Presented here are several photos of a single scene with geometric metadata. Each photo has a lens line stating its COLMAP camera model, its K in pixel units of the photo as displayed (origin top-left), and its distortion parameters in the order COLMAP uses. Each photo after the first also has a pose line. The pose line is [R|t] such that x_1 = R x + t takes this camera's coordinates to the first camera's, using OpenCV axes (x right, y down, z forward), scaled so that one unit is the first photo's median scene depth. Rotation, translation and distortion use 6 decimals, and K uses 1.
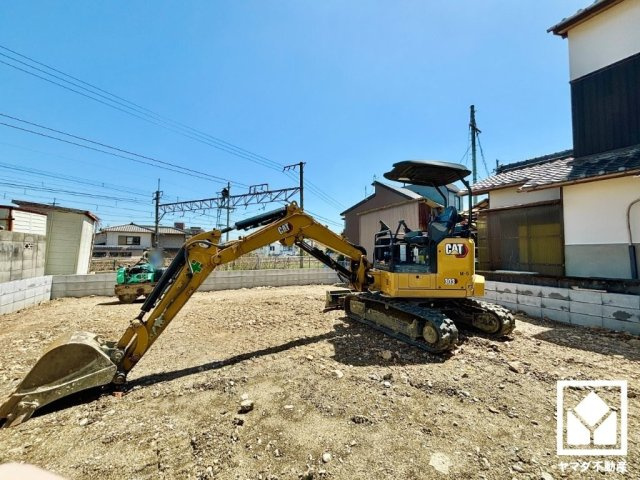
lens RADIAL K [[254.6, 0, 317.4], [0, 254.6, 240.3], [0, 0, 1]] dist [0.000508, -0.000223]
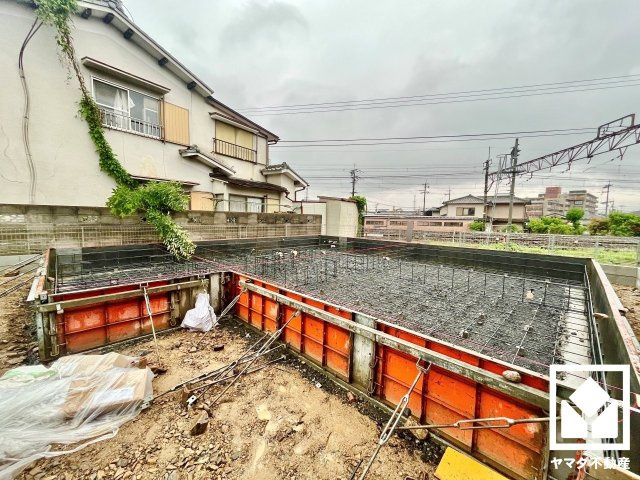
lens RADIAL K [[254.6, 0, 320.0], [0, 254.6, 240.2], [0, 0, 1]] dist [0.000508, -0.000223]
pose [[0.320936, 0.088586, -0.942949, 0.762455], [0.024442, 0.994510, 0.101749, -0.022450], [0.946786, -0.055702, 0.317008, 0.472911]]
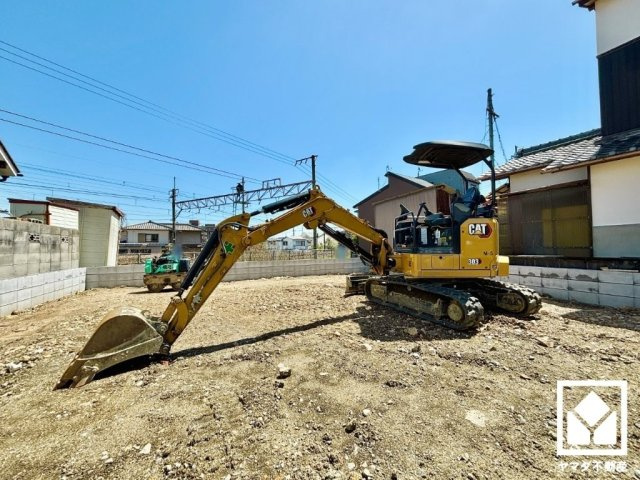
lens RADIAL K [[254.6, 0, 317.5], [0, 254.6, 239.5], [0, 0, 1]] dist [0.000508, -0.000223]
pose [[0.998688, -0.020272, -0.047017, -0.027016], [0.021118, 0.999623, 0.017569, 0.027553], [0.046643, -0.018539, 0.998740, -0.016084]]
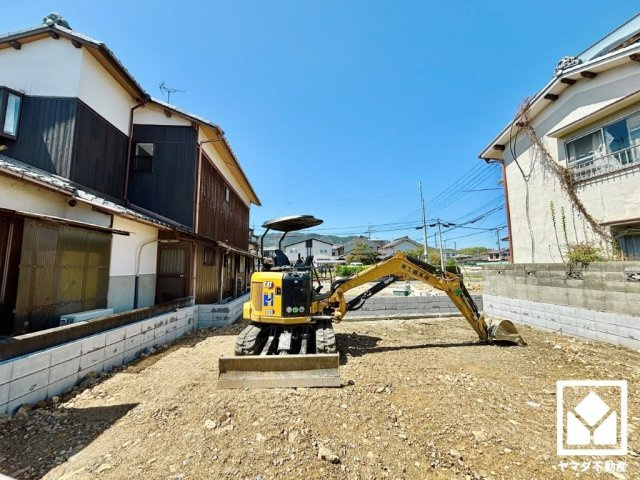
lens RADIAL K [[254.6, 0, 319.7], [0, 254.6, 241.1], [0, 0, 1]] dist [0.000508, -0.000223]
pose [[-0.903370, 0.046710, 0.426310, -0.186557], [-0.017635, 0.989164, -0.145750, 0.012171], [-0.428499, -0.139184, -0.892758, 1.503685]]
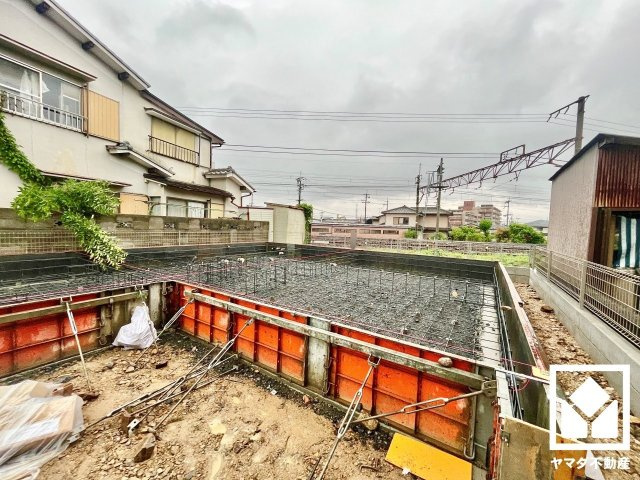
lens RADIAL K [[254.6, 0, 317.6], [0, 254.6, 240.6], [0, 0, 1]] dist [0.000508, -0.000223]
pose [[0.504113, 0.065376, -0.861160, 0.768247], [0.006578, 0.996811, 0.079525, -0.023896], [0.863612, -0.045755, 0.502076, 0.454938]]
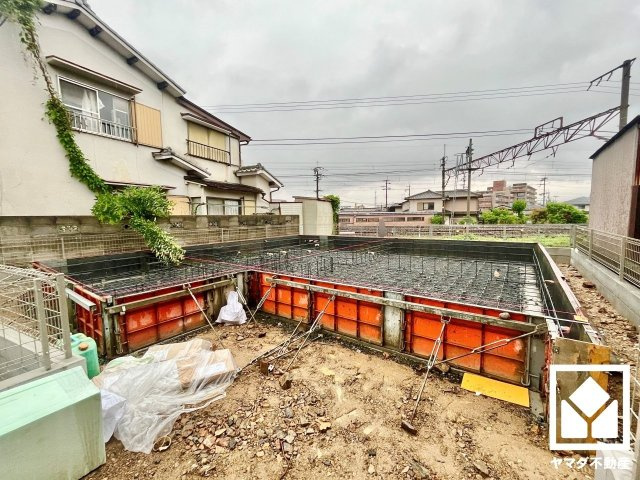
lens RADIAL K [[264.9, 0, 318.9], [0, 264.9, 240.9], [0, 0, 1]] dist [0.000631, -0.000613]
pose [[0.450818, 0.071430, -0.889753, 0.820524], [0.060323, 0.992076, 0.110209, -0.035108], [0.890575, -0.103357, 0.442937, 0.309433]]
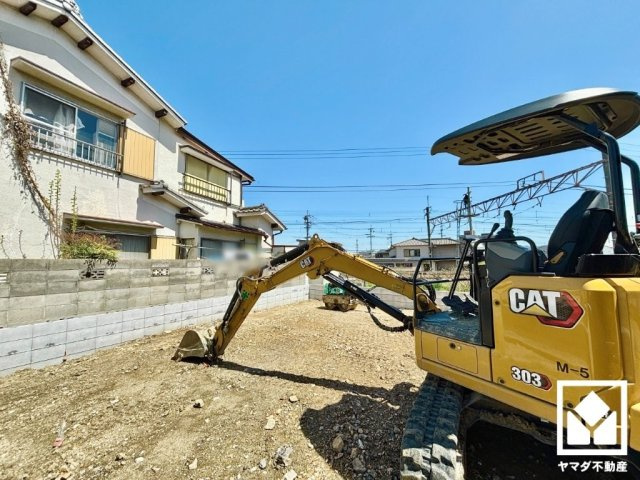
lens RADIAL K [[254.6, 0, 321.8], [0, 254.6, 240.9], [0, 0, 1]] dist [0.000508, -0.000223]
pose [[0.511658, -0.081888, -0.855278, 0.454546], [0.056219, 0.996505, -0.061778, -0.038249], [0.857348, -0.016474, 0.514474, 0.298993]]
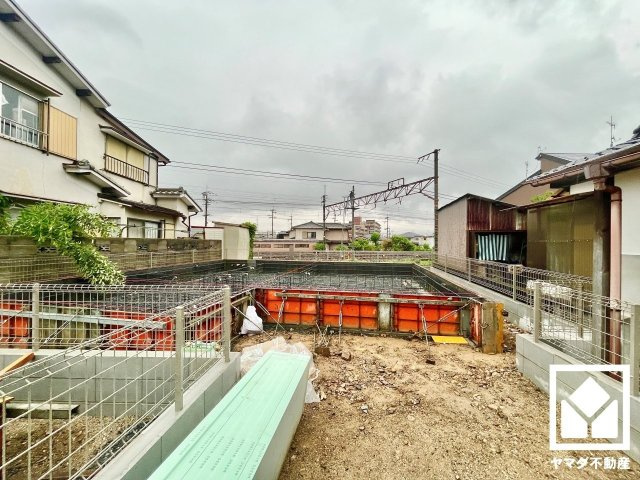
lens RADIAL K [[254.6, 0, 315.0], [0, 254.6, 242.3], [0, 0, 1]] dist [0.000508, -0.000223]
pose [[0.783466, 0.003169, -0.621426, 0.748942], [0.024260, 0.999069, 0.035682, -0.056284], [0.620961, -0.043032, 0.782660, -0.054376]]
